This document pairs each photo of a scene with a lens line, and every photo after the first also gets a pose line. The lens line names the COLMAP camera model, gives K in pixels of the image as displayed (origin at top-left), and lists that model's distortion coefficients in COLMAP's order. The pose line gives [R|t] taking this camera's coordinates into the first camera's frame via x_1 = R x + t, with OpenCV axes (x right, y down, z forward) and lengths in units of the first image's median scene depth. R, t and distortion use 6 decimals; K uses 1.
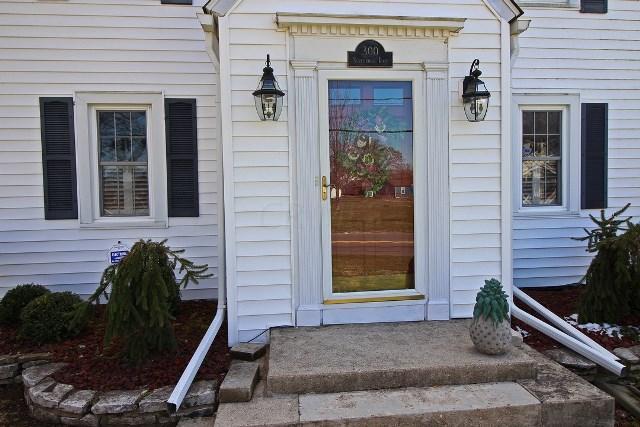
lens RADIAL K [[435.9, 0, 322.0], [0, 435.9, 211.2], [0, 0, 1]] dist [0.006379, -0.003356]
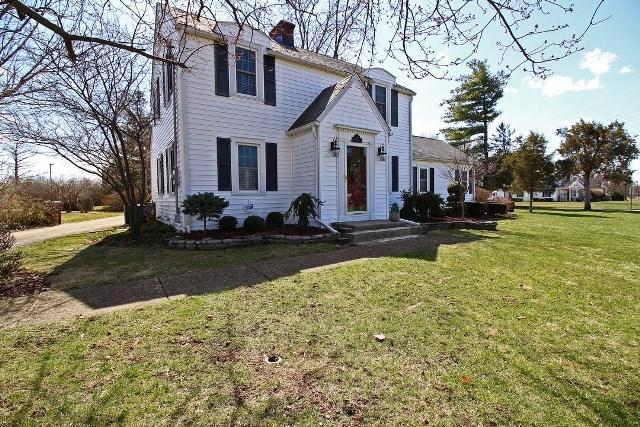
lens RADIAL K [[297.7, 0, 324.2], [0, 297.7, 210.2], [0, 0, 1]] dist [-0.003127, -0.010834]
pose [[0.877714, -0.015144, 0.478945, -1.159551], [0.017443, 0.999848, -0.000352, 0.171754], [-0.478867, 0.008664, 0.877845, -0.825250]]
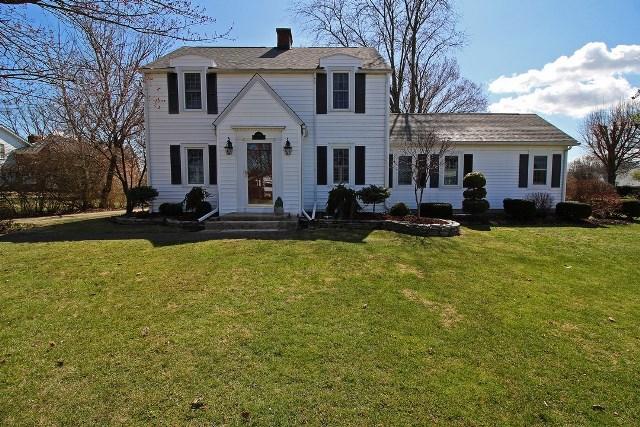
lens RADIAL K [[297.7, 0, 326.3], [0, 297.7, 210.6], [0, 0, 1]] dist [-0.003127, -0.010834]
pose [[0.995769, 0.022843, -0.089002, 0.860774], [-0.019638, 0.999133, 0.036718, 0.139928], [0.089763, -0.034815, 0.995354, -1.330638]]
